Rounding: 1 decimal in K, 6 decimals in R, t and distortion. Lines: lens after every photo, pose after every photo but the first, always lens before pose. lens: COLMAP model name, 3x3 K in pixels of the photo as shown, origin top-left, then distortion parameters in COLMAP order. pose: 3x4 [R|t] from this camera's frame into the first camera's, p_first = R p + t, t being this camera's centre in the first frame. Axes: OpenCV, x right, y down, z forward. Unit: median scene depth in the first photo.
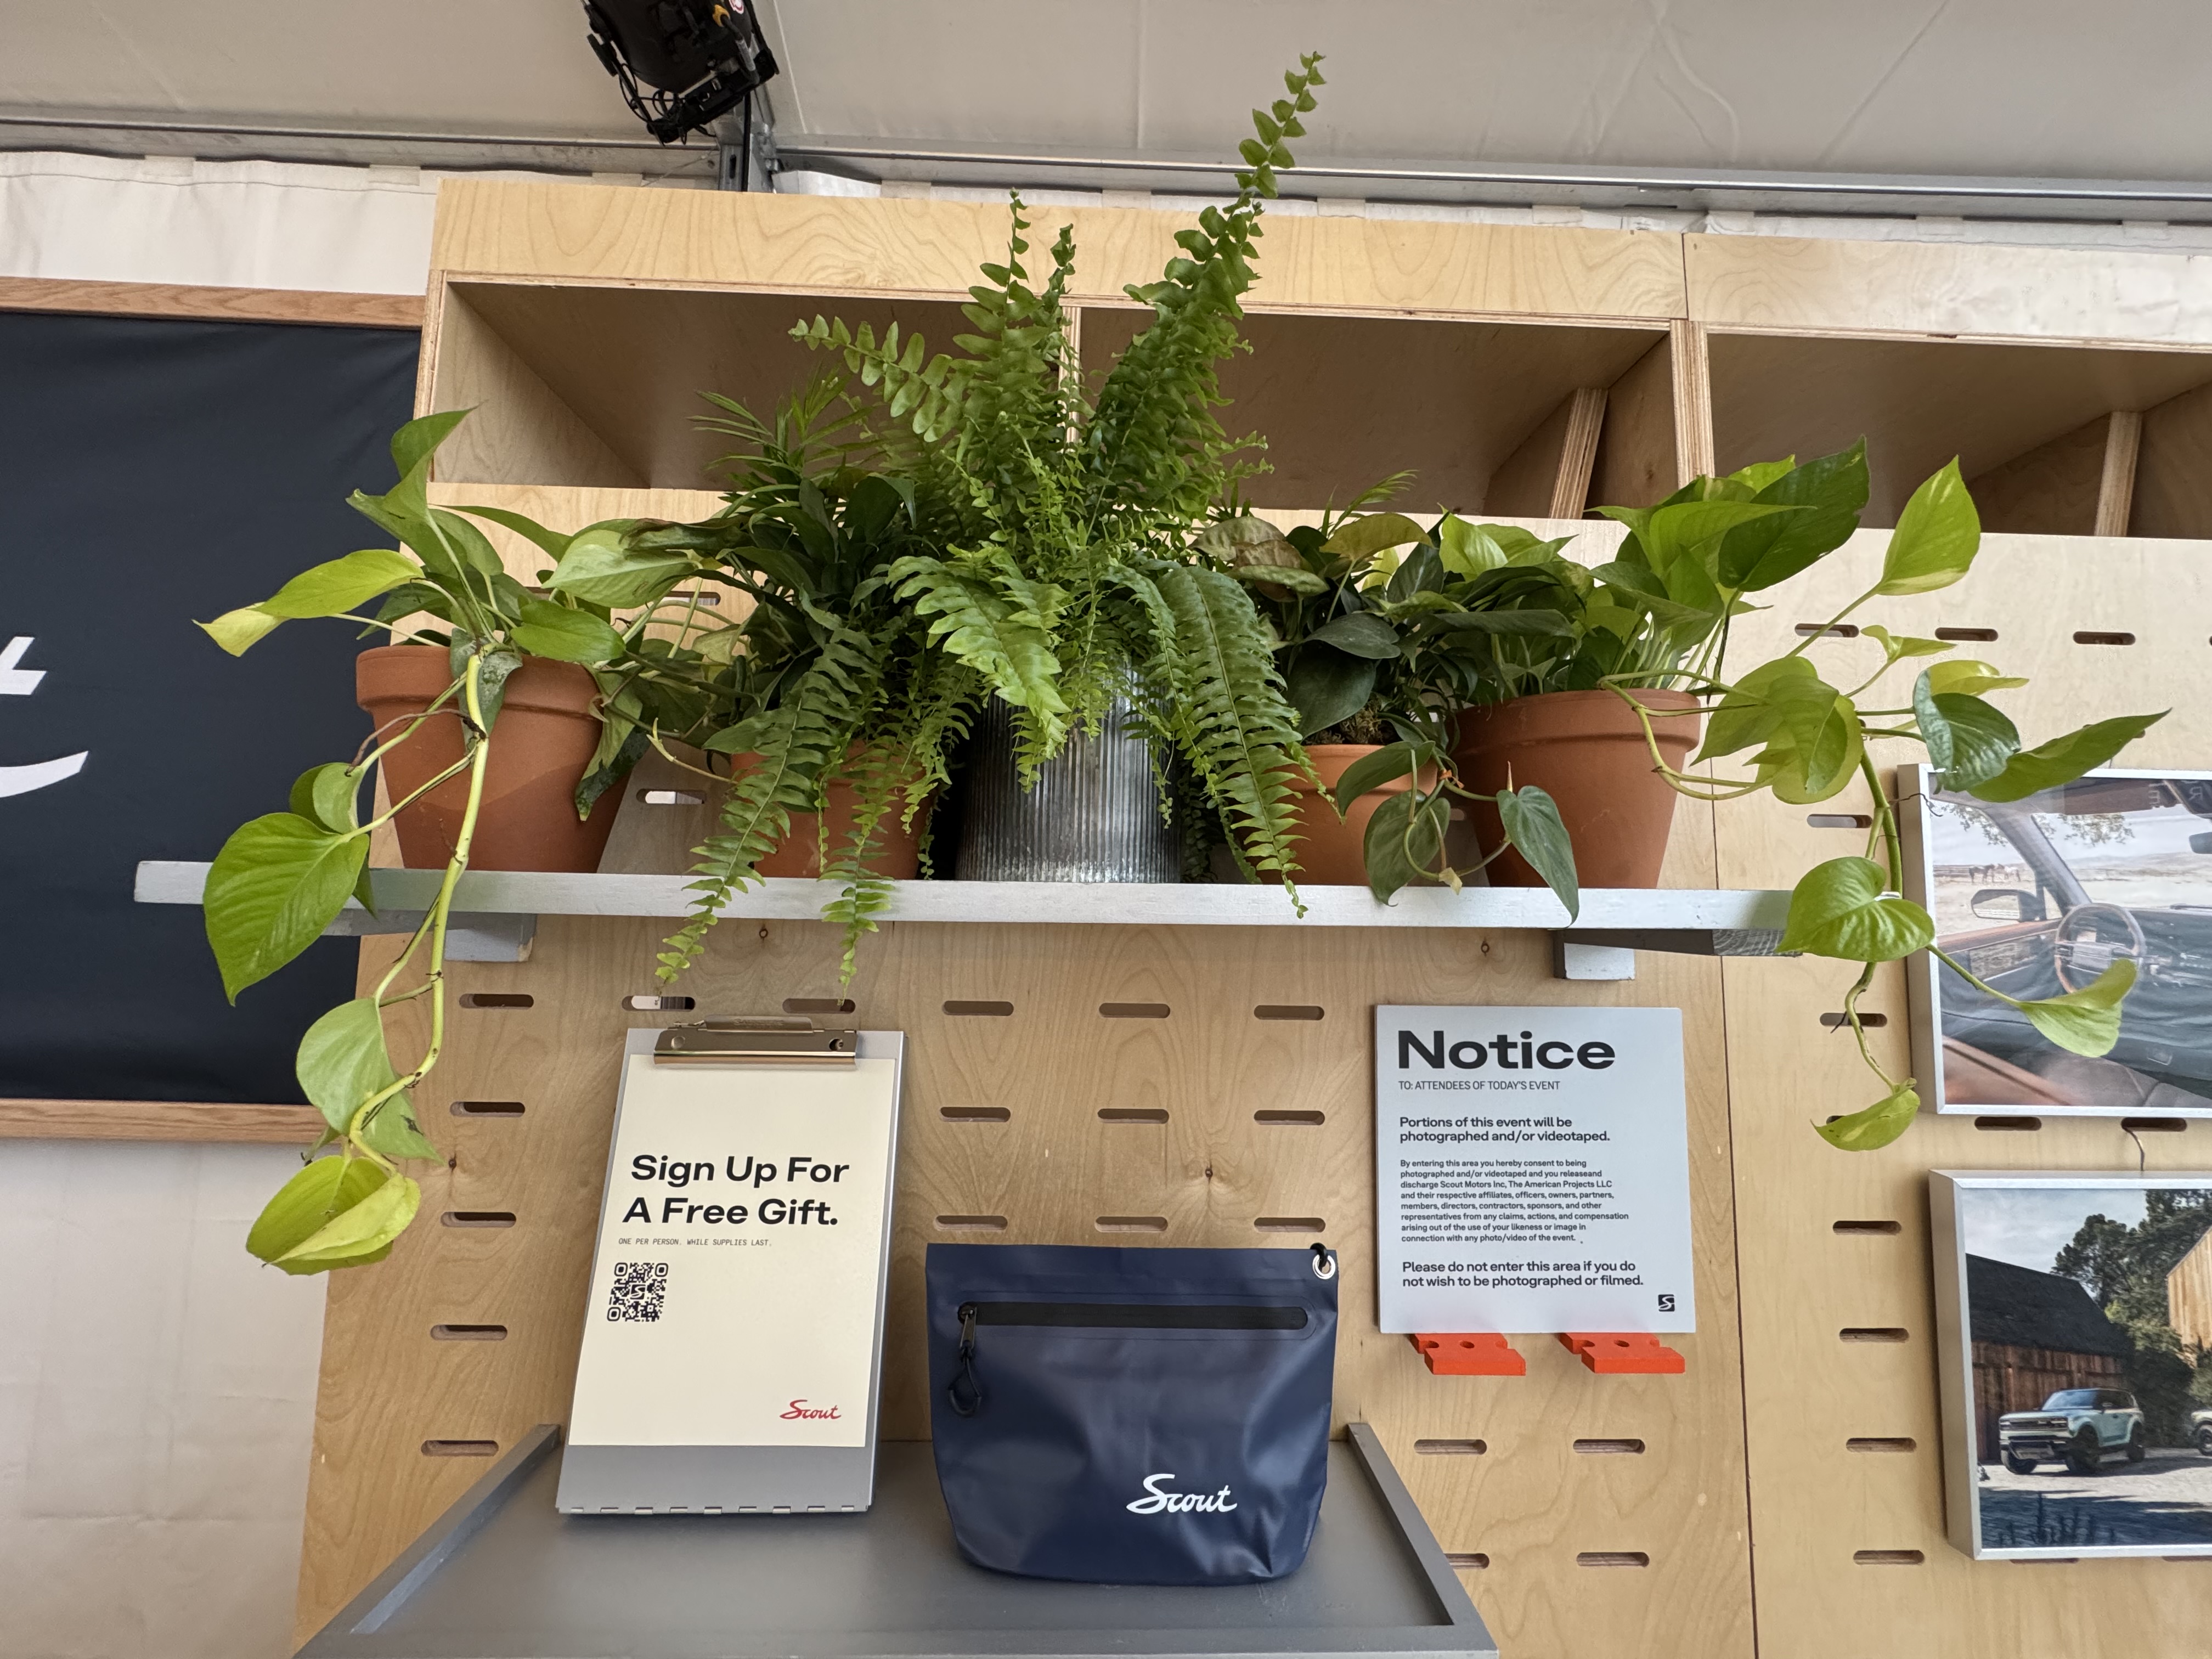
lens RADIAL K [[887.6, 0, 1101.5], [0, 887.6, 837.1], [0, 0, 1]] dist [-0.003371, 0.000443]
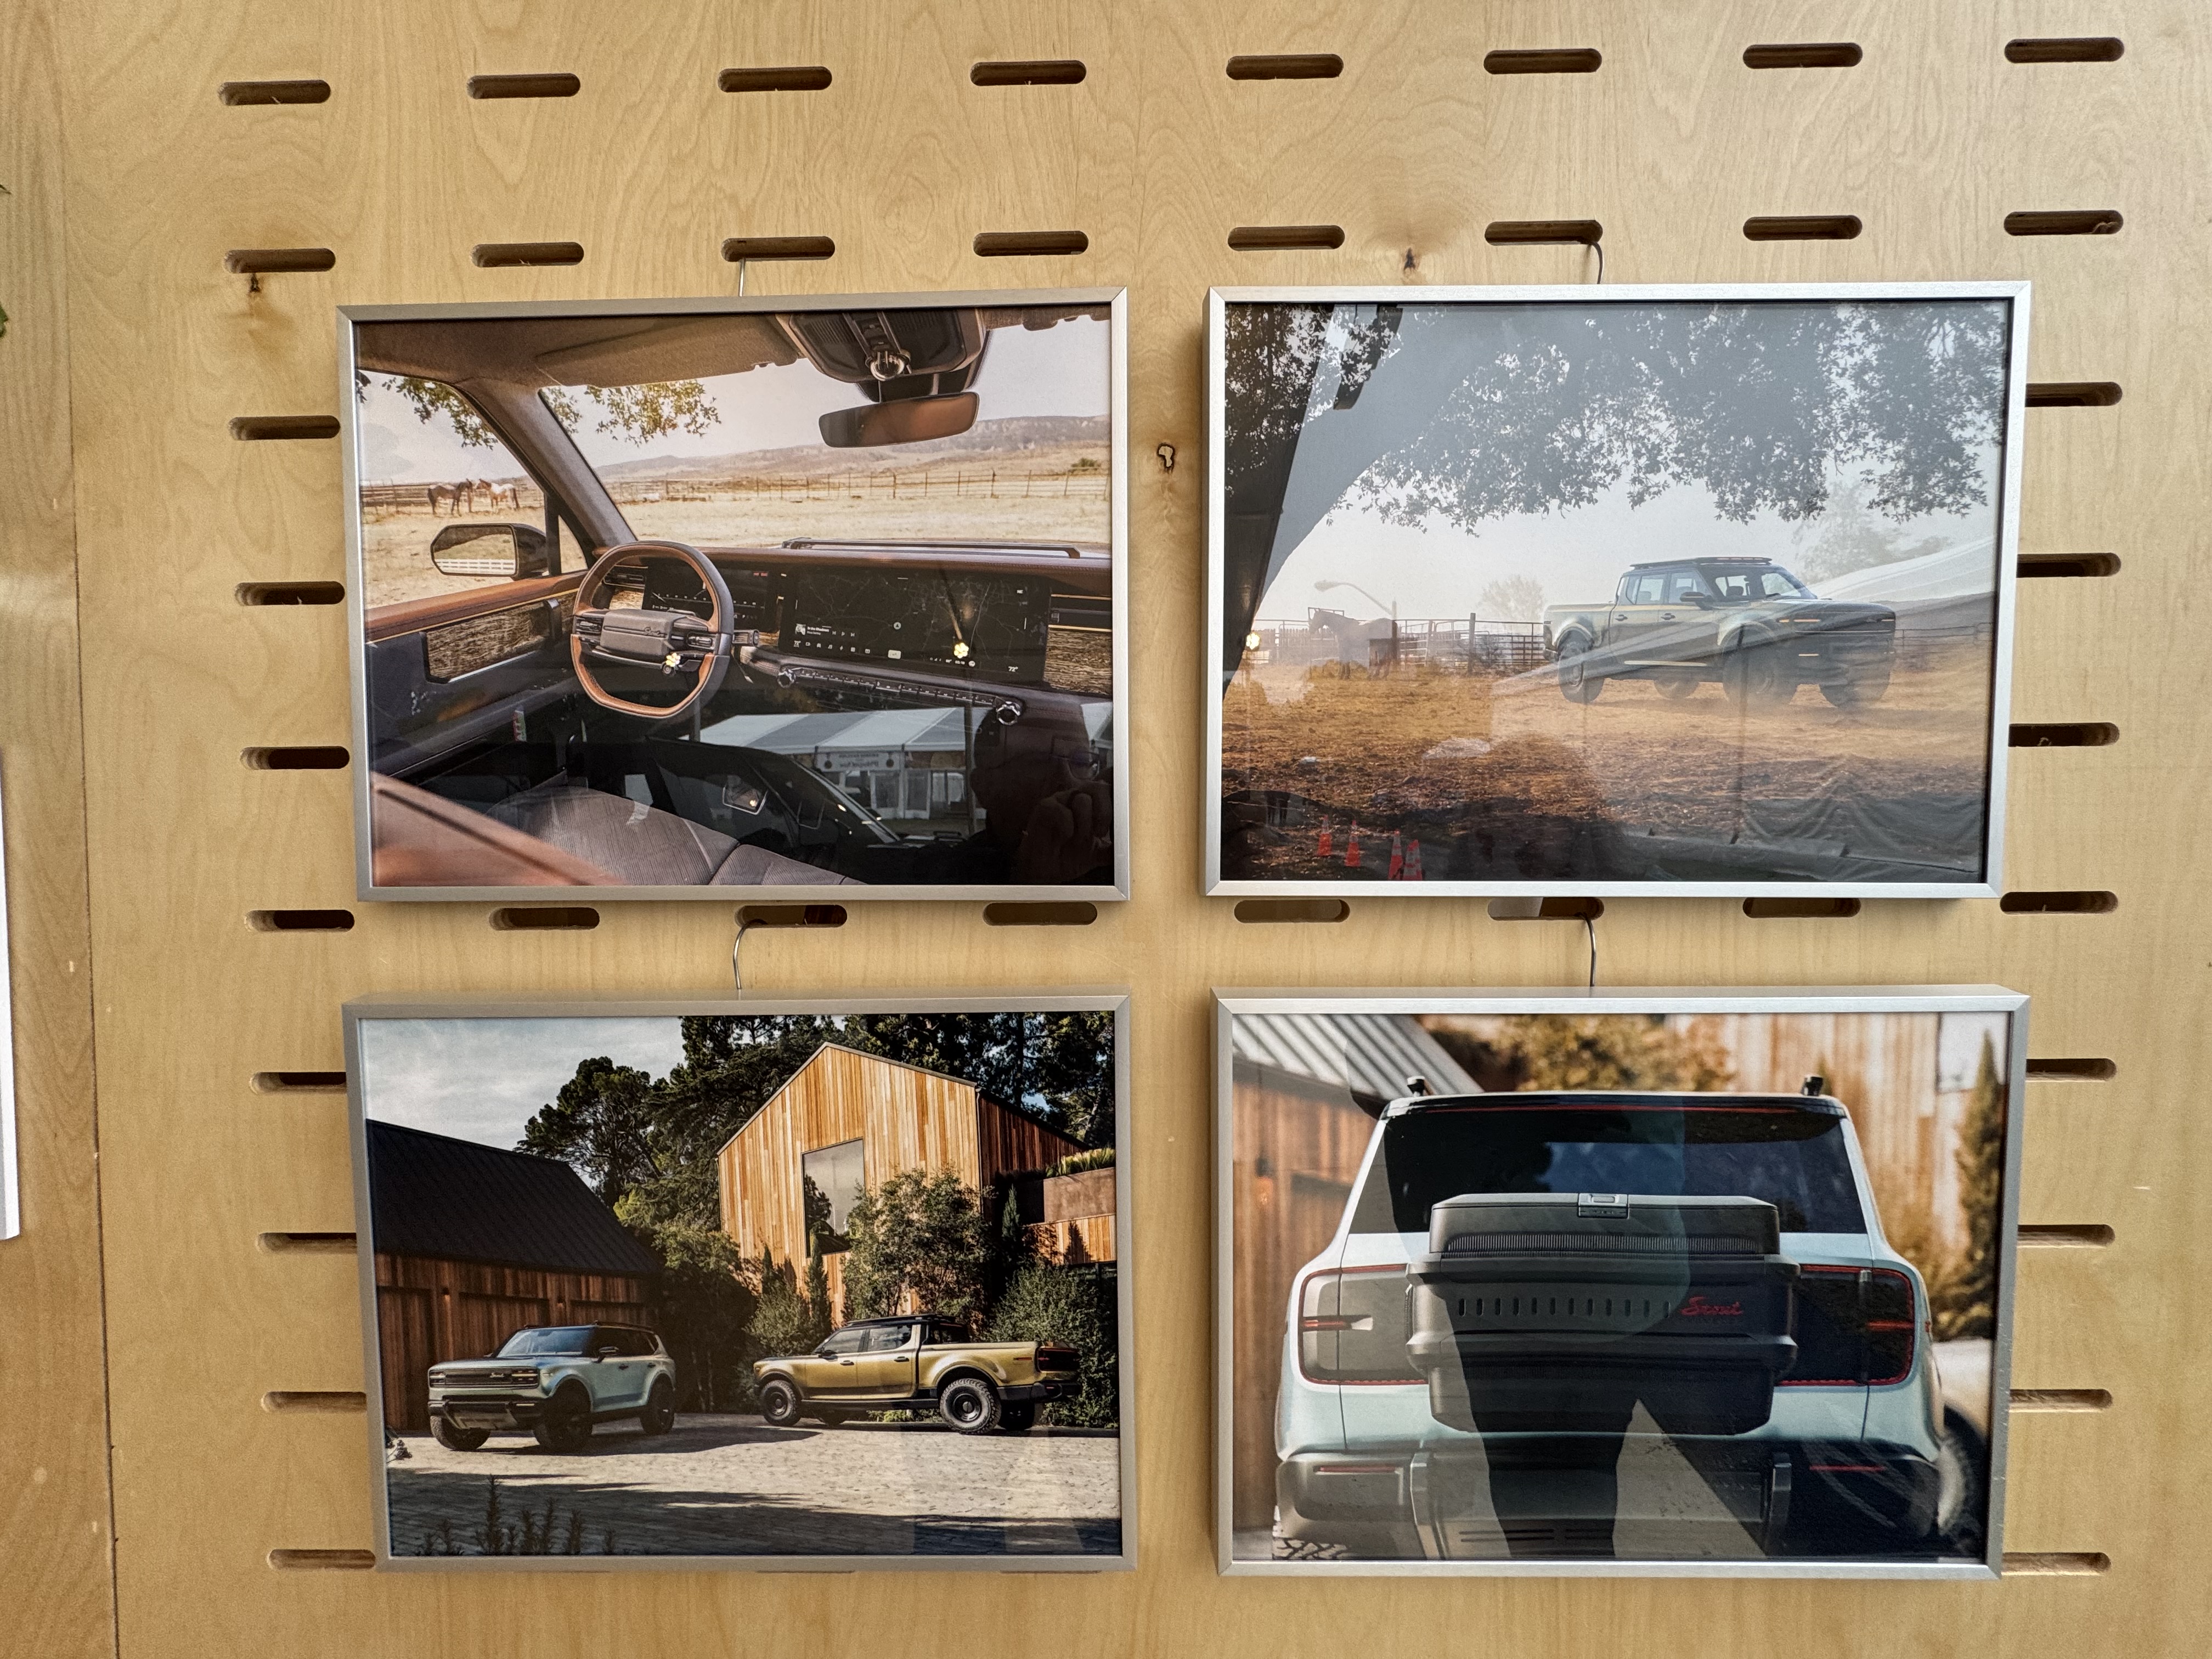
lens RADIAL K [[887.6, 0, 1107.9], [0, 887.6, 835.1], [0, 0, 1]] dist [-0.003371, 0.000443]
pose [[0.998533, -0.024850, -0.048101, 1.511649], [0.030505, 0.992226, 0.120653, 0.213157], [0.044729, -0.121944, 0.991529, 0.432753]]
